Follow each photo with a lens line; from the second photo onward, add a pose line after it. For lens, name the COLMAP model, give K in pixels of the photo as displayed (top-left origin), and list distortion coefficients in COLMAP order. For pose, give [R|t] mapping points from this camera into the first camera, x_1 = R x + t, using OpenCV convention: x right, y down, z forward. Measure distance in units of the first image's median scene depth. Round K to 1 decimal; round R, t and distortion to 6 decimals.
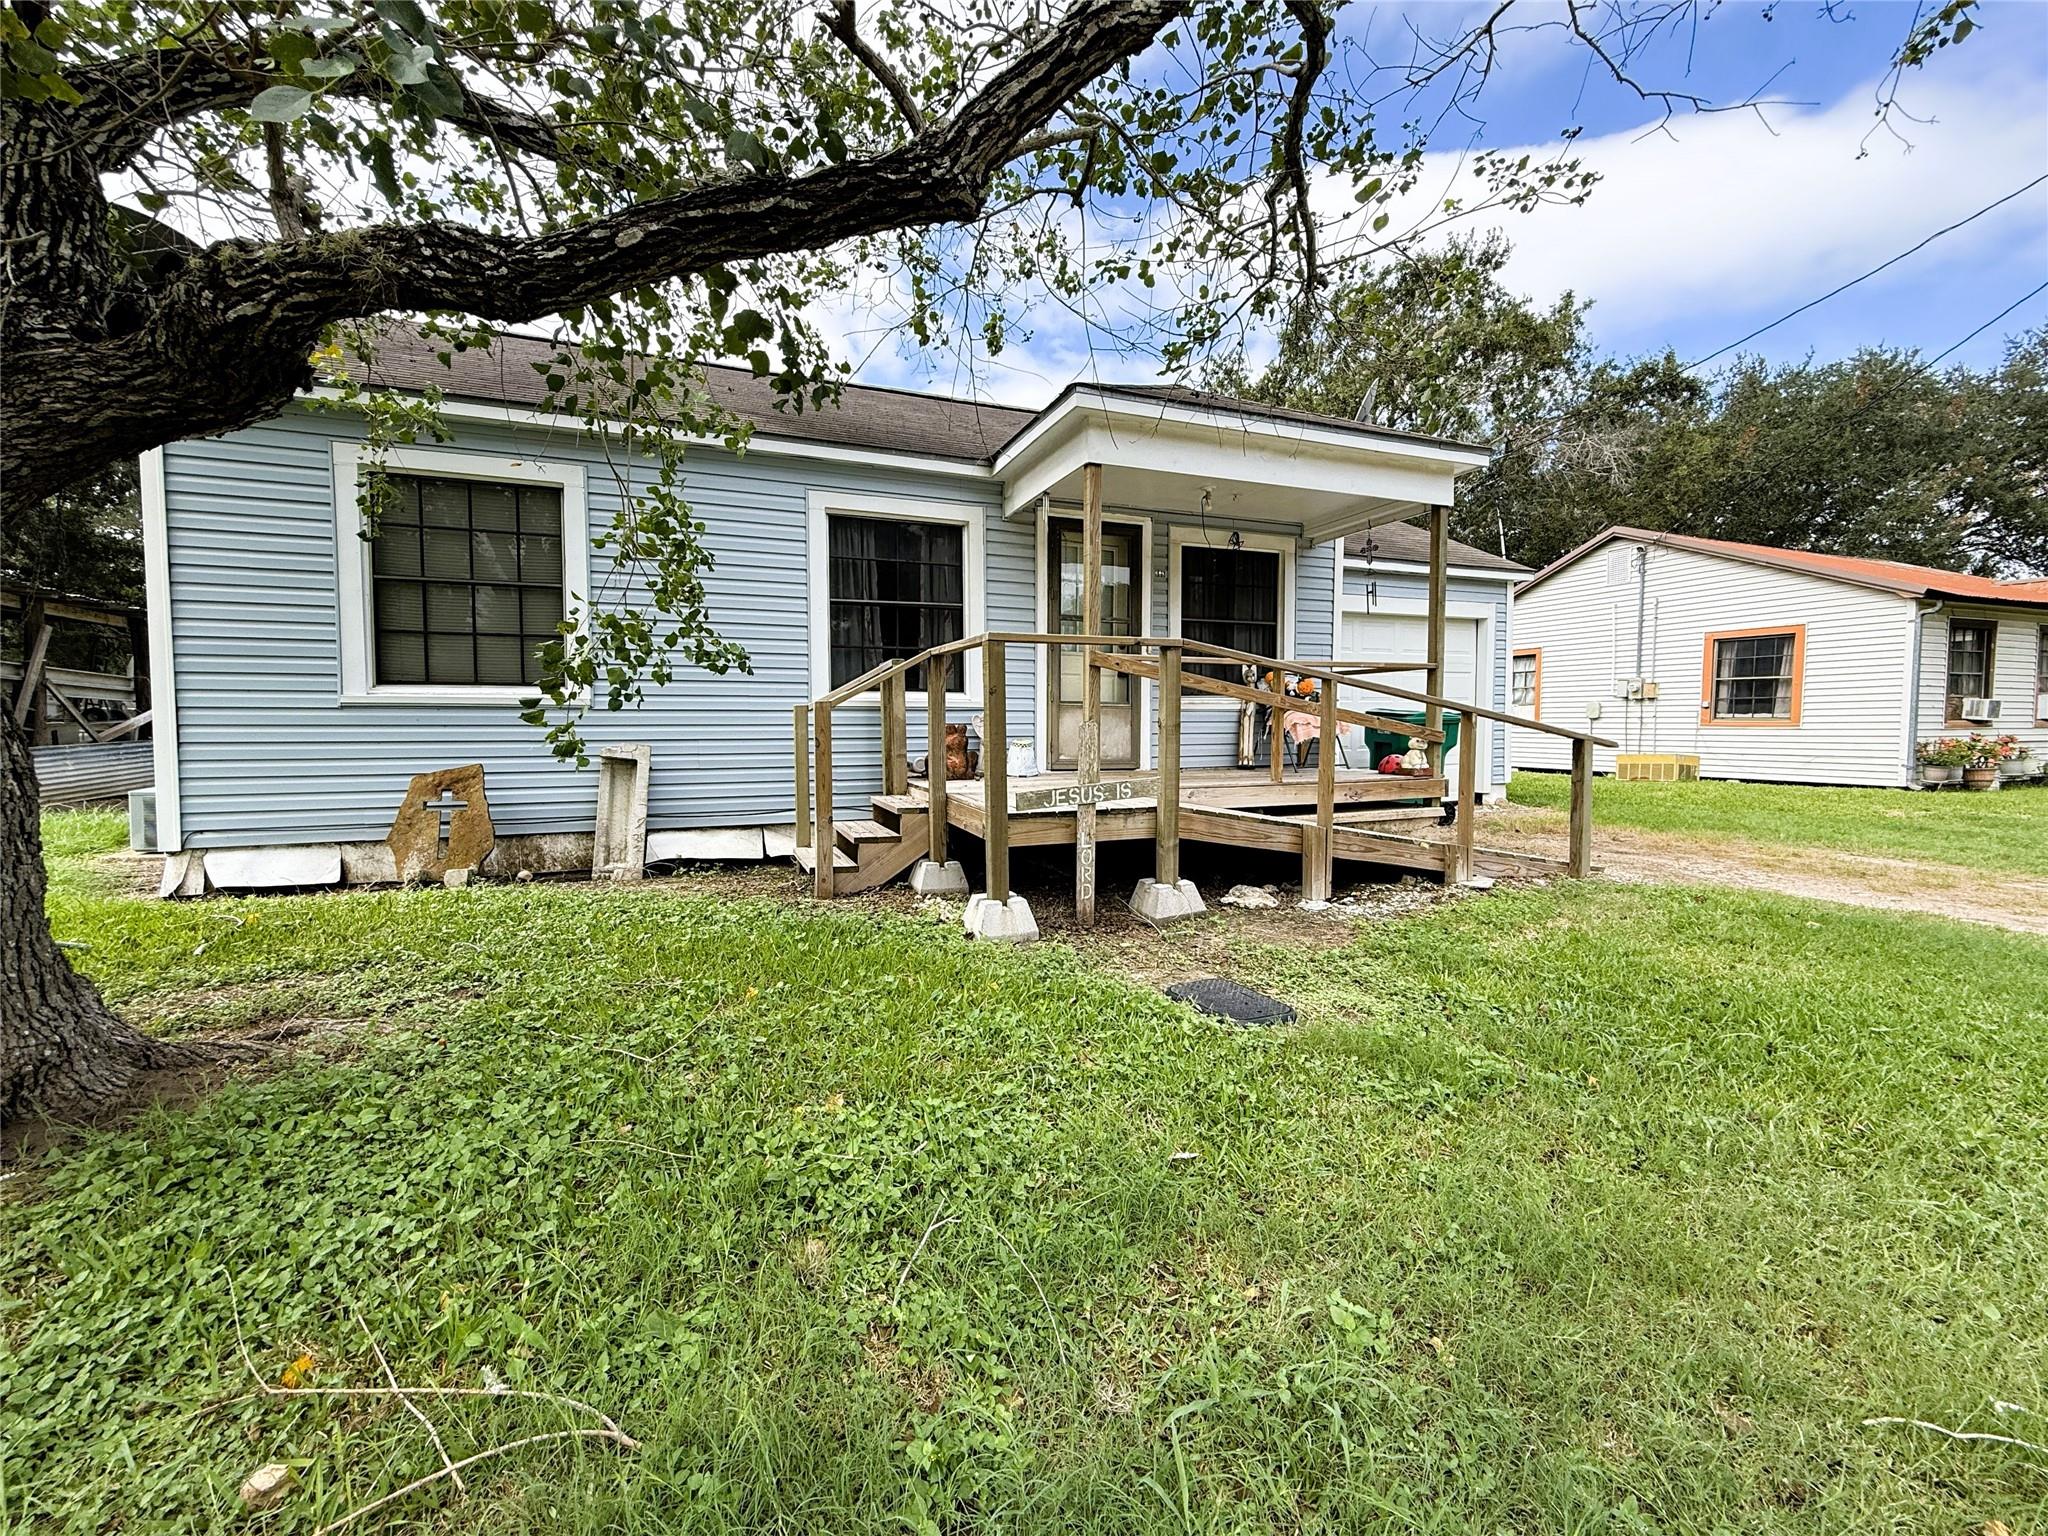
lens RADIAL K [[818.6, 0, 1026.2], [0, 818.6, 760.1], [0, 0, 1]] dist [0.002153, 0.000022]
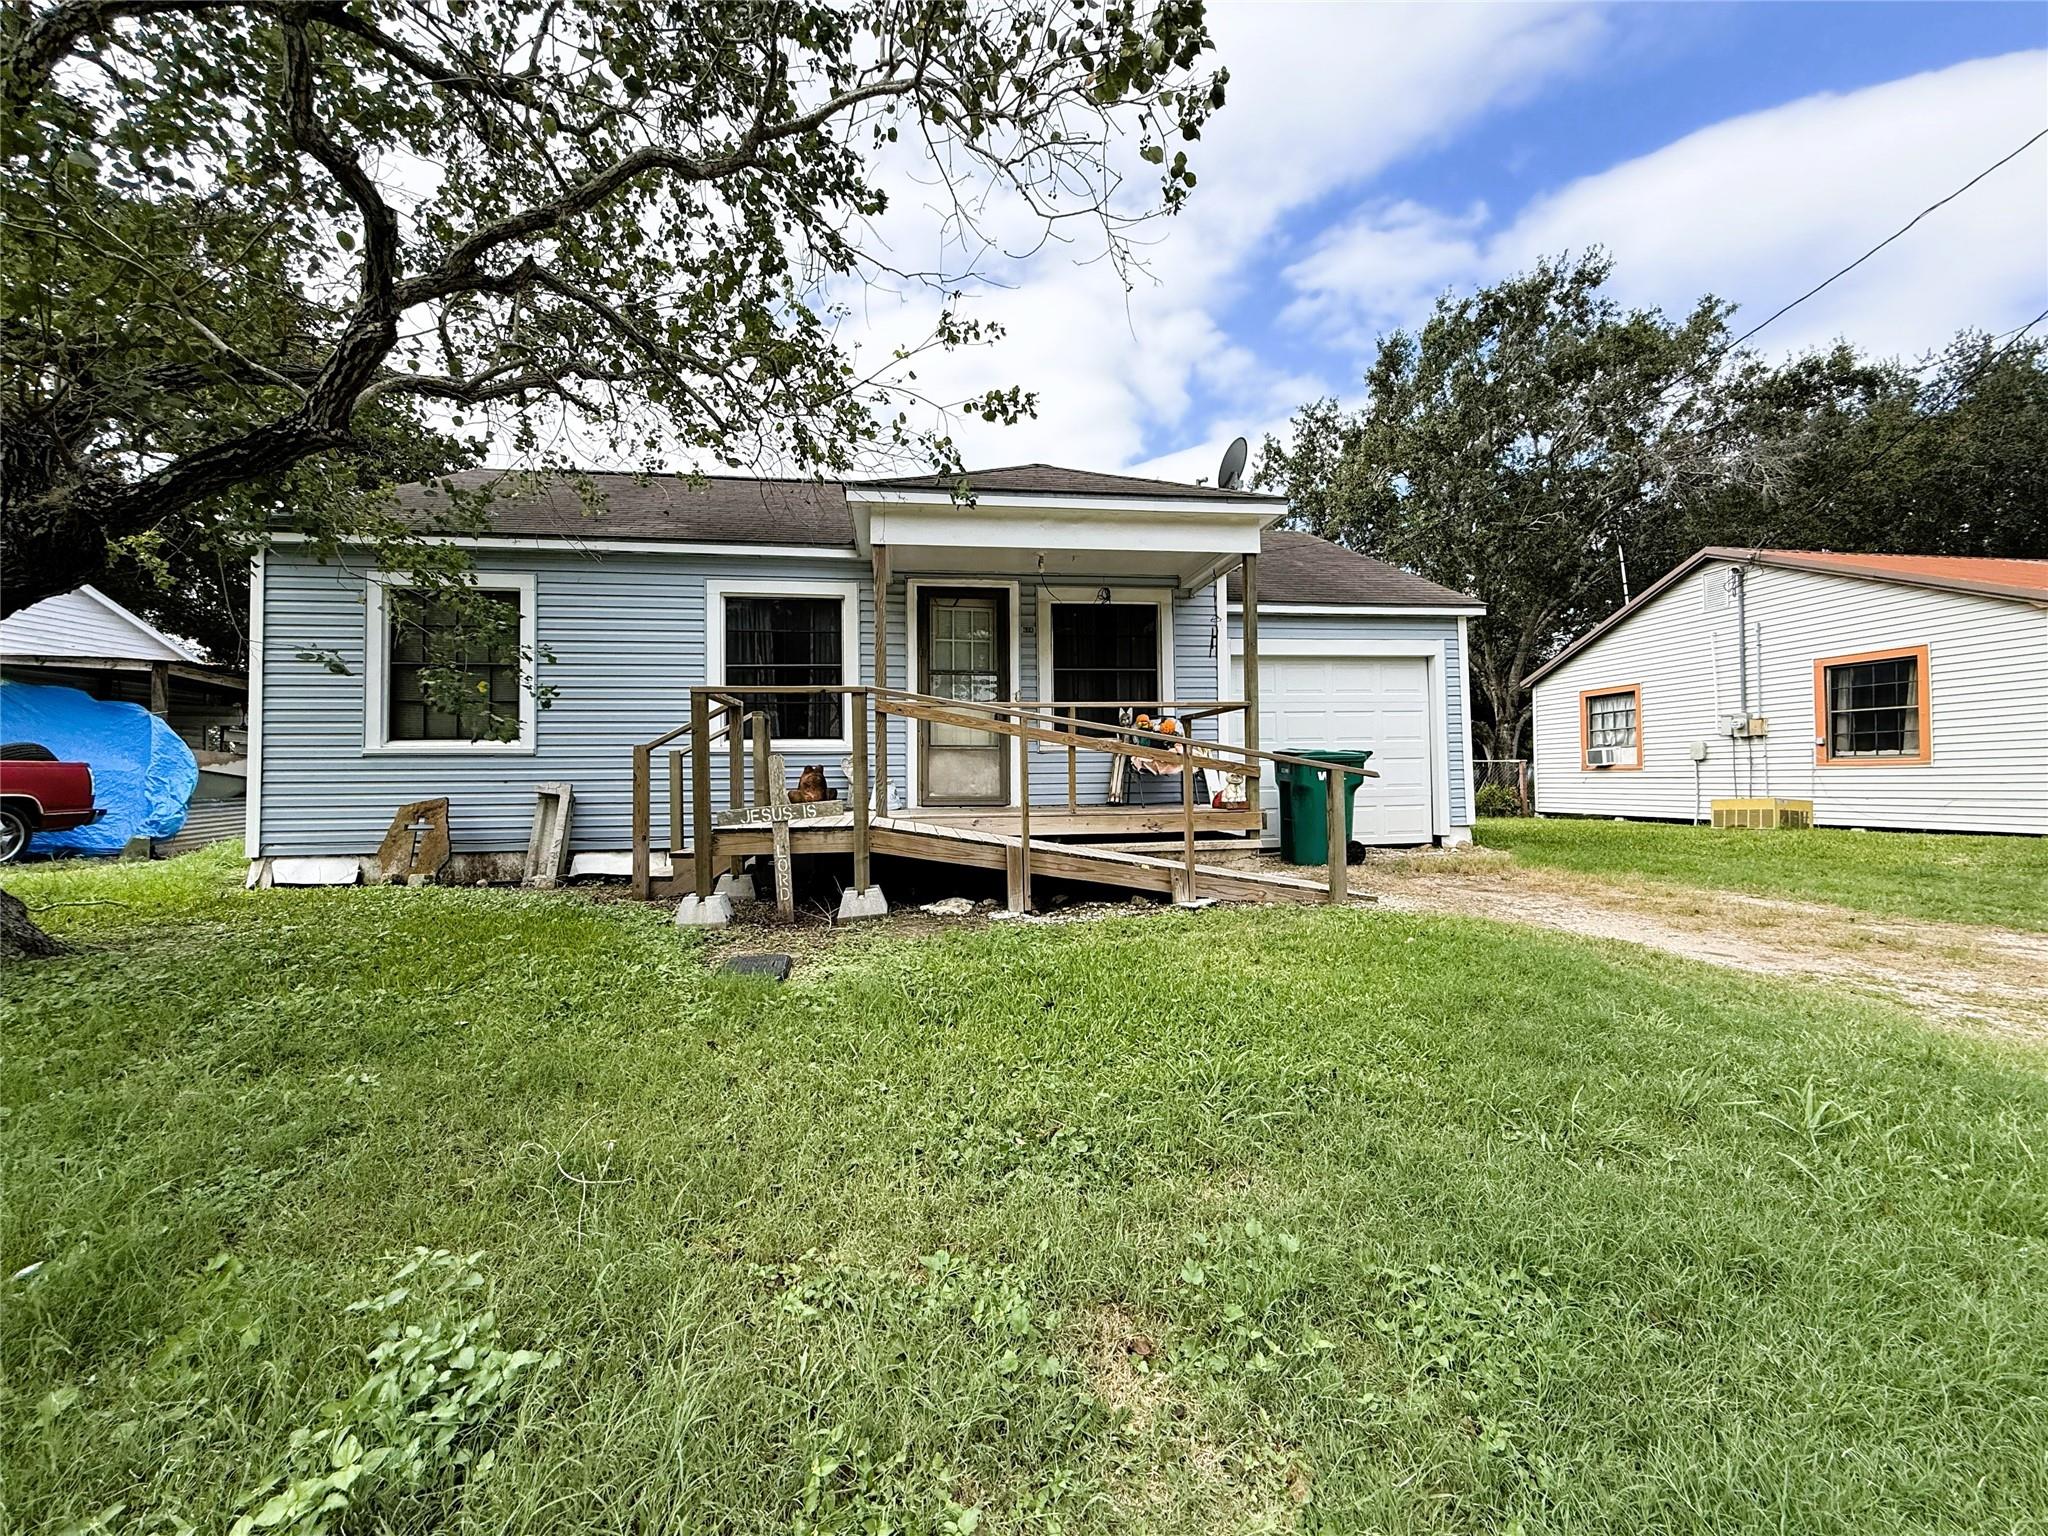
lens RADIAL K [[818.6, 0, 1026.2], [0, 818.6, 760.1], [0, 0, 1]] dist [0.002153, 0.000022]
pose [[0.973828, -0.015094, -0.226784, 0.452611], [-0.000785, 0.997563, -0.069768, 0.029332], [0.227285, 0.068120, 0.971443, -0.076894]]
